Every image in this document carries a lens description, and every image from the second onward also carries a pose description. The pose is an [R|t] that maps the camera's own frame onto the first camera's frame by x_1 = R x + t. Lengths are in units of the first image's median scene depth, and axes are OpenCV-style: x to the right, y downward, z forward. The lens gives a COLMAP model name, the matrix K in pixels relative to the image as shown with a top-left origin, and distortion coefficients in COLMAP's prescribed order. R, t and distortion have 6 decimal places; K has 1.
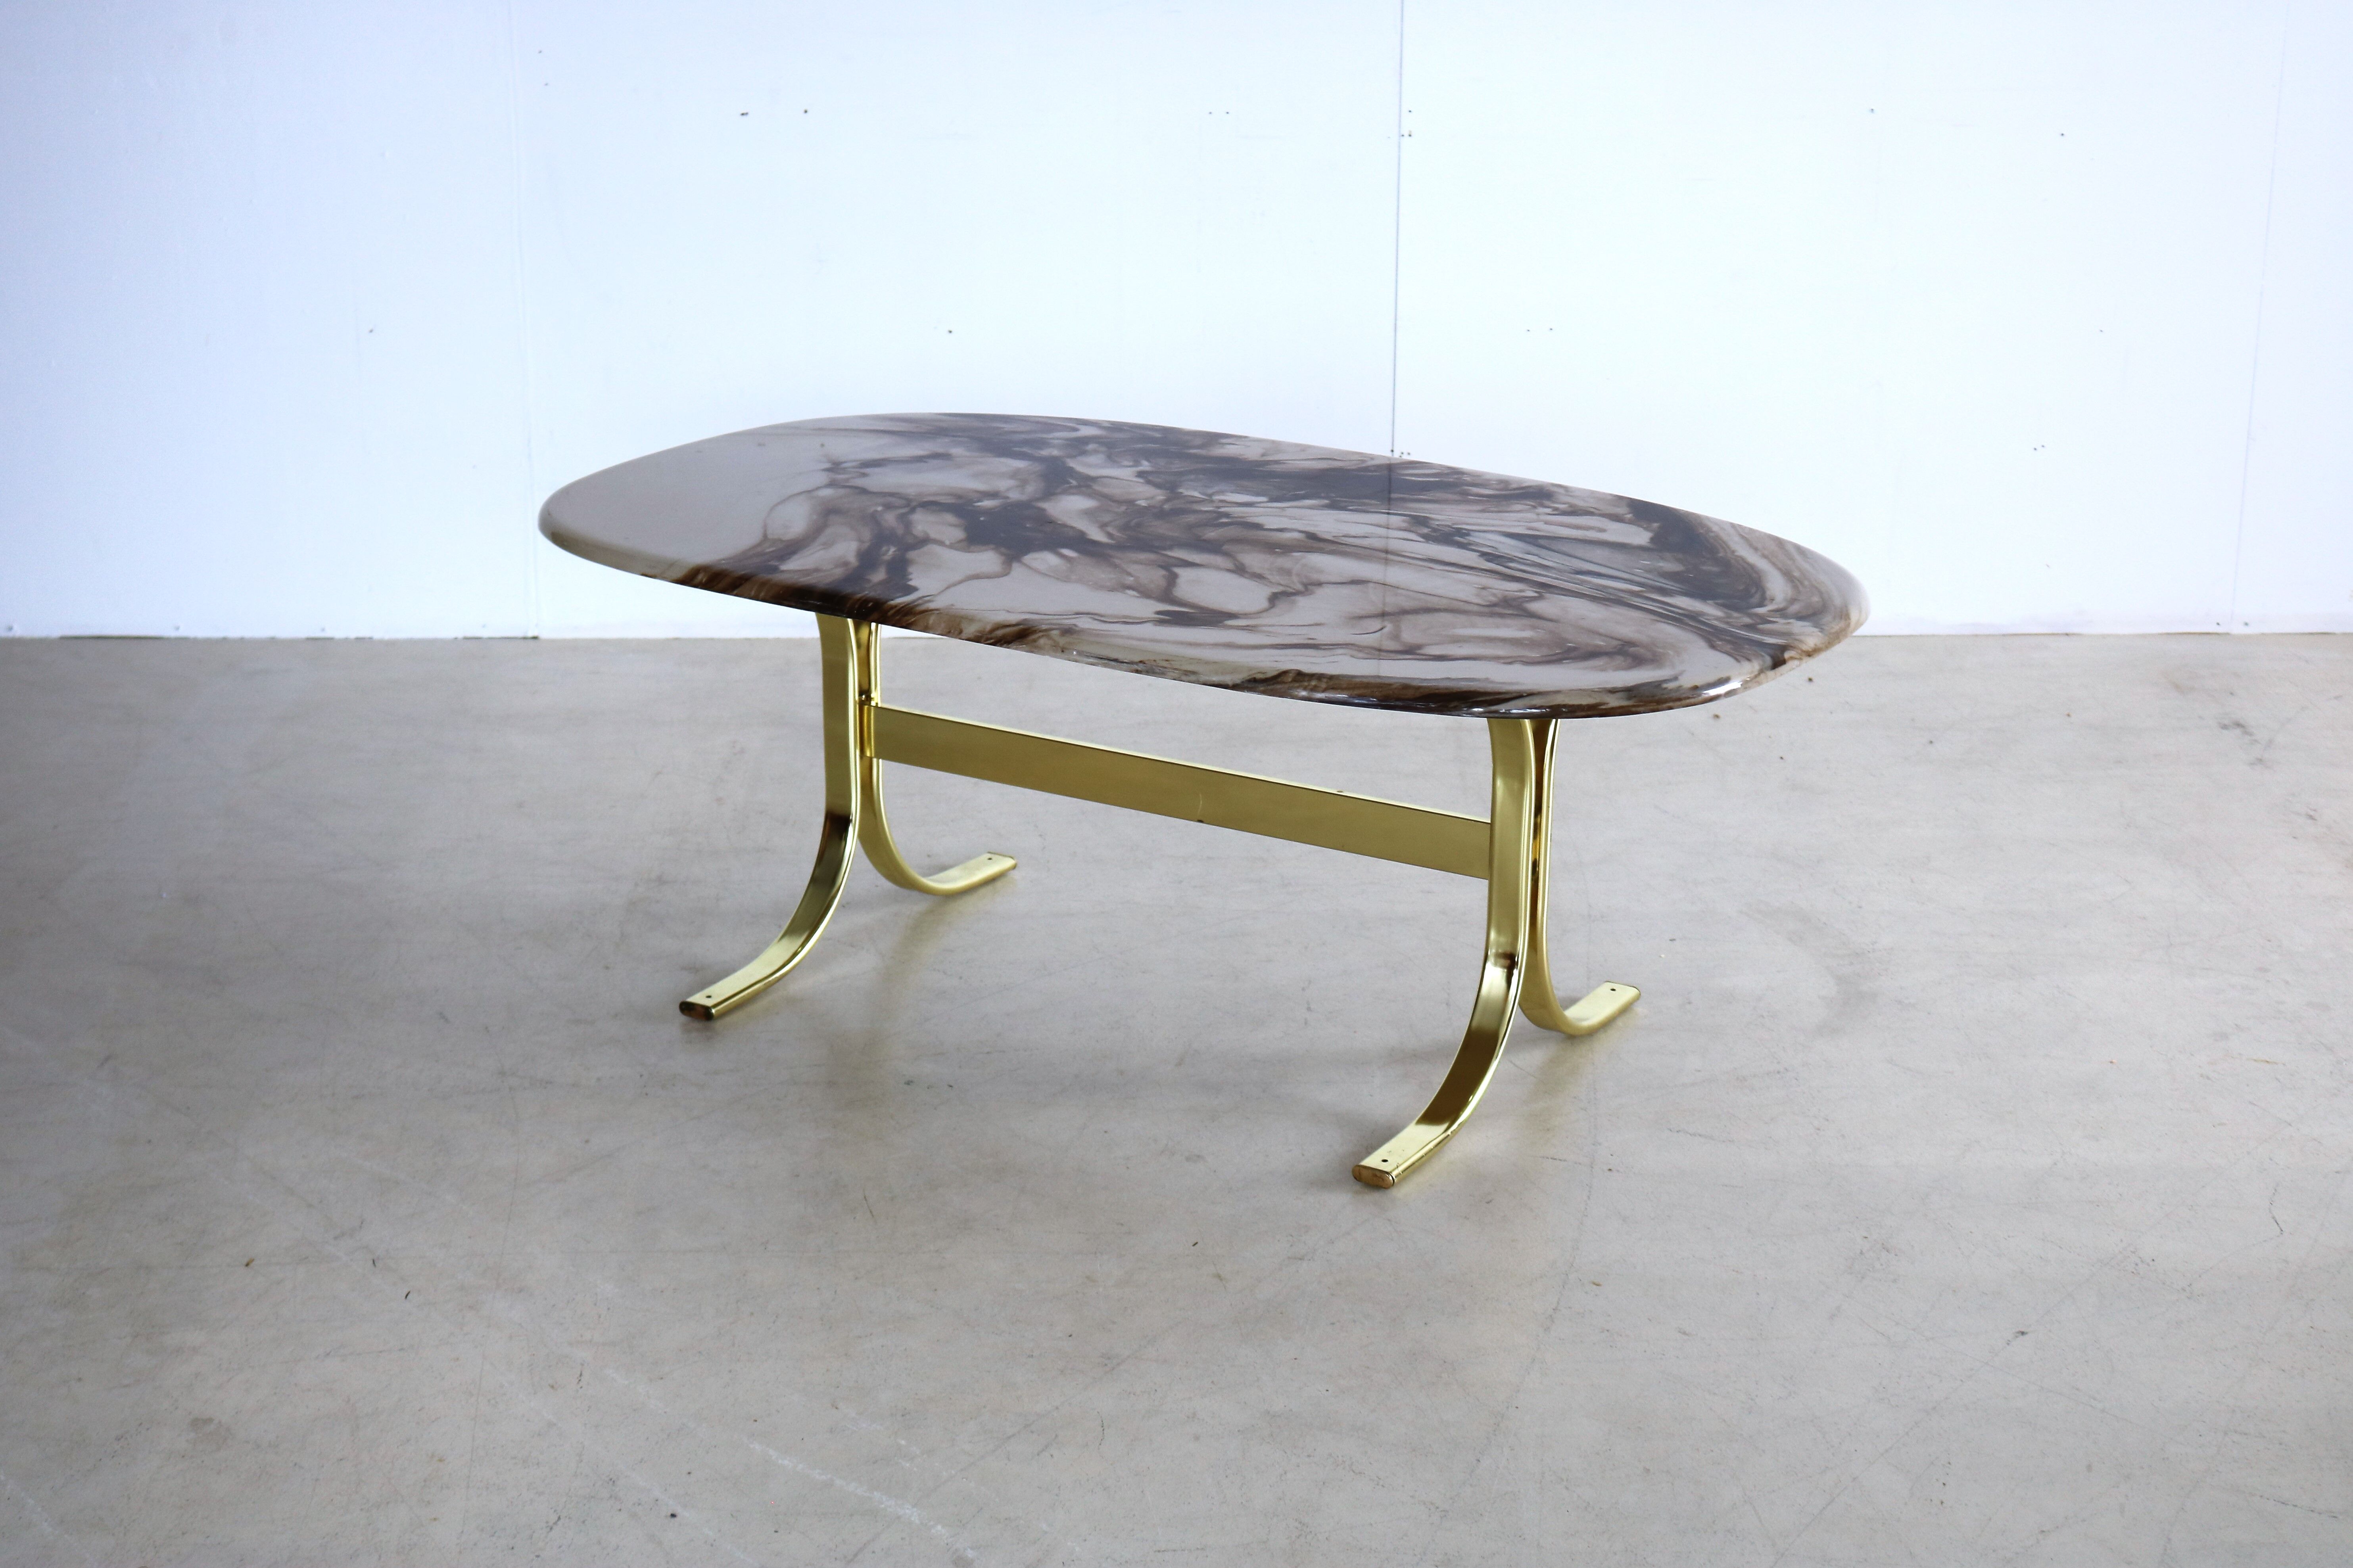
lens RADIAL K [[3872.9, 0, 1173.5], [0, 3872.9, 778.3], [0, 0, 1]] dist [-0.016313, 0.000000]
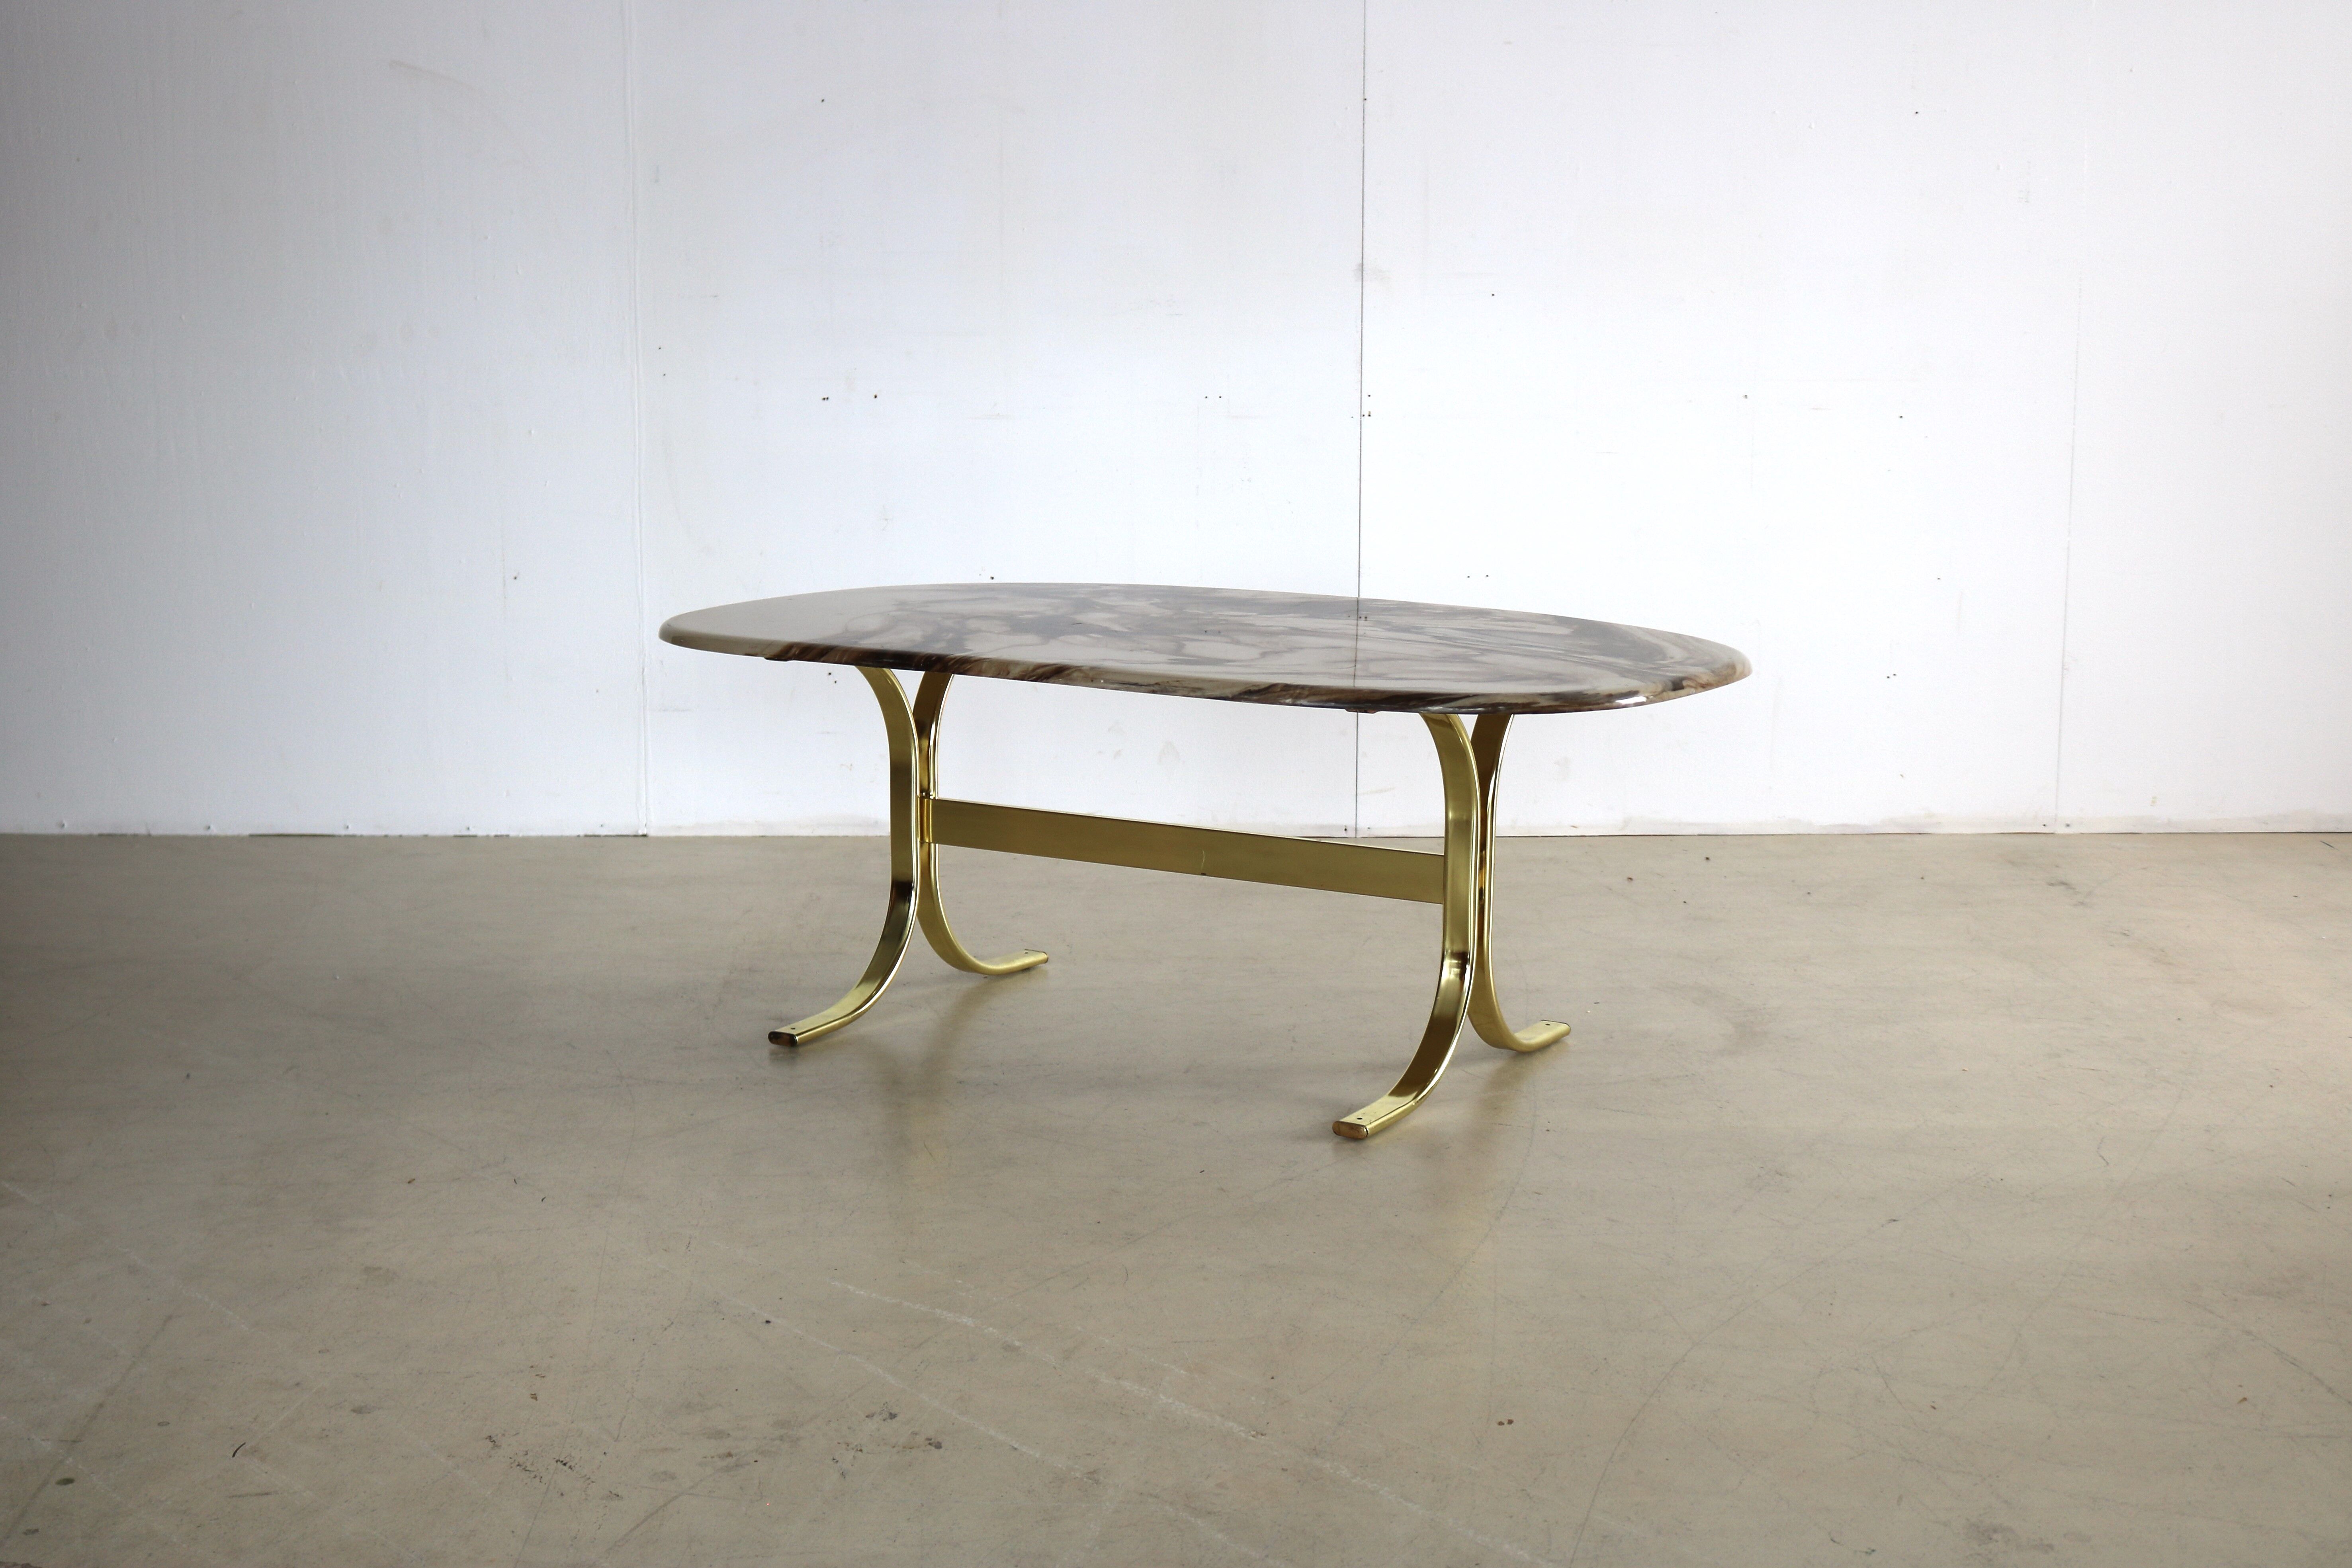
lens RADIAL K [[3325.0, 0, 1177.9], [0, 3325.0, 786.3], [0, 0, 1]] dist [-0.047317, 0.000000]
pose [[0.999990, -0.001381, 0.004317, -0.005636], [0.001999, 0.989204, -0.146532, 0.143104], [-0.004068, 0.146539, 0.989196, -0.029731]]
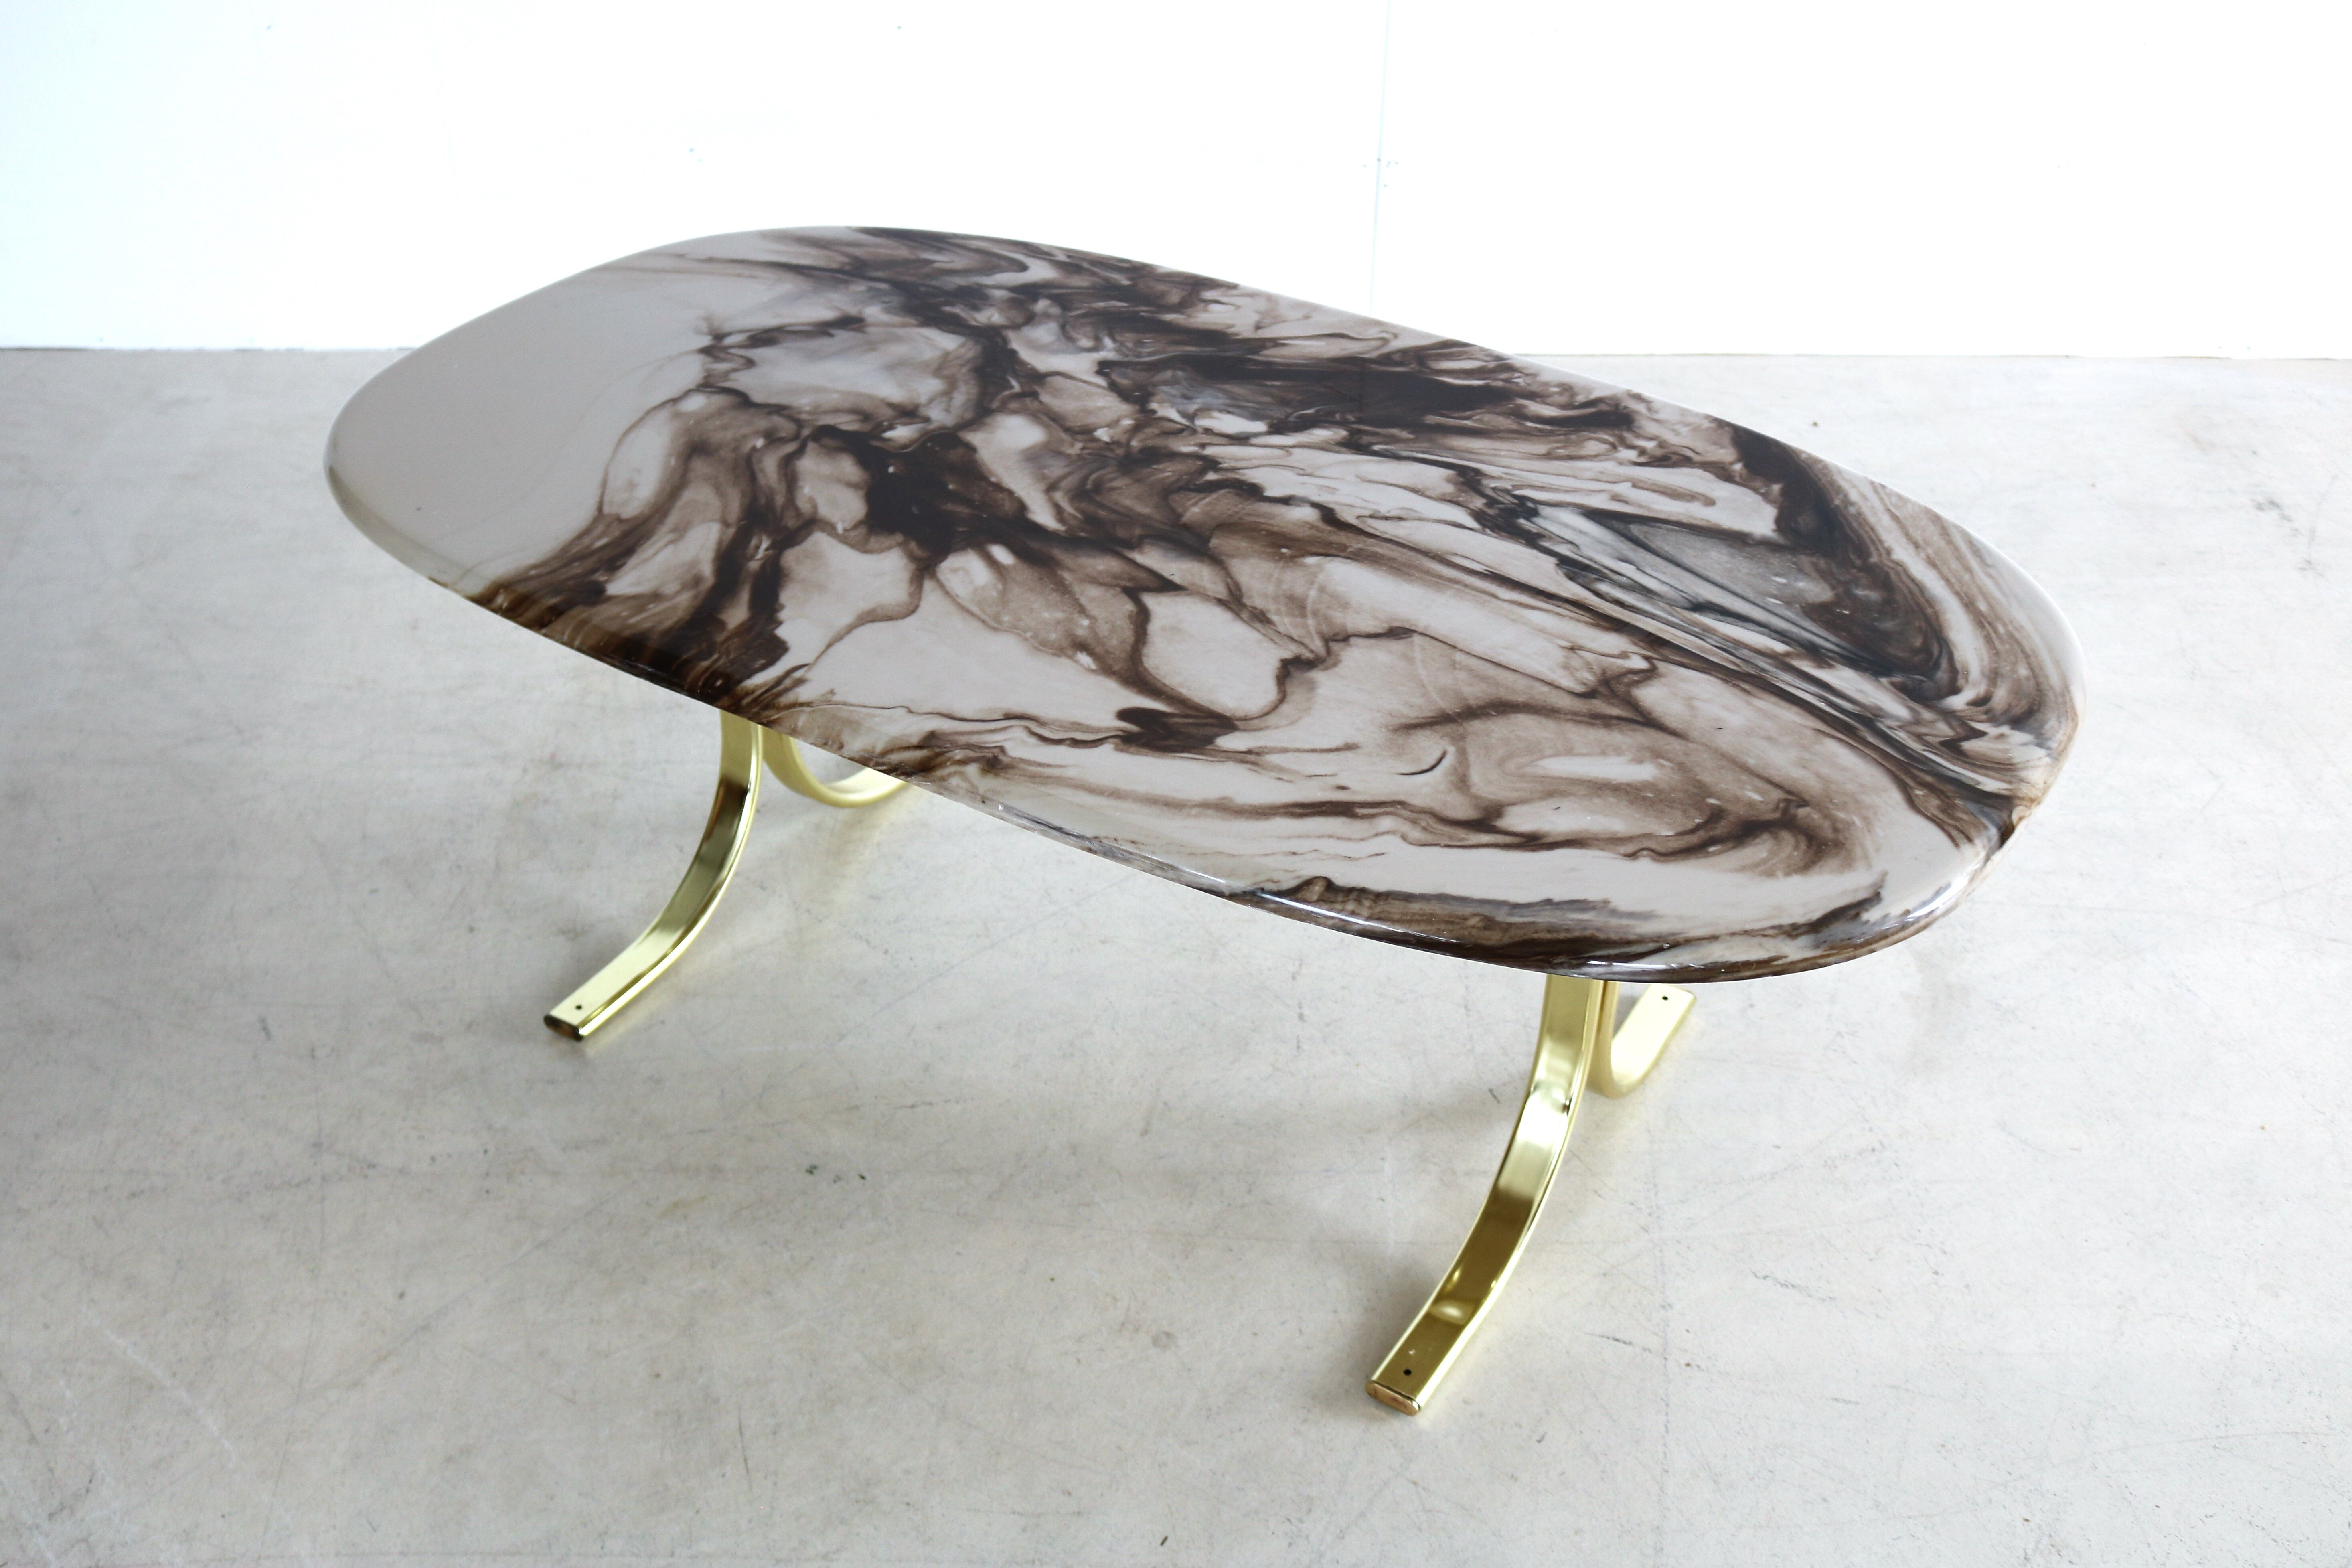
lens RADIAL K [[2605.2, 0, 1152.7], [0, 2605.2, 793.7], [0, 0, 1]] dist [-0.080447, 0.000000]
pose [[0.999937, 0.008437, 0.007382, -0.001560], [-0.010118, 0.962742, 0.270231, -0.149819], [-0.004827, -0.270288, 0.962767, 0.512510]]
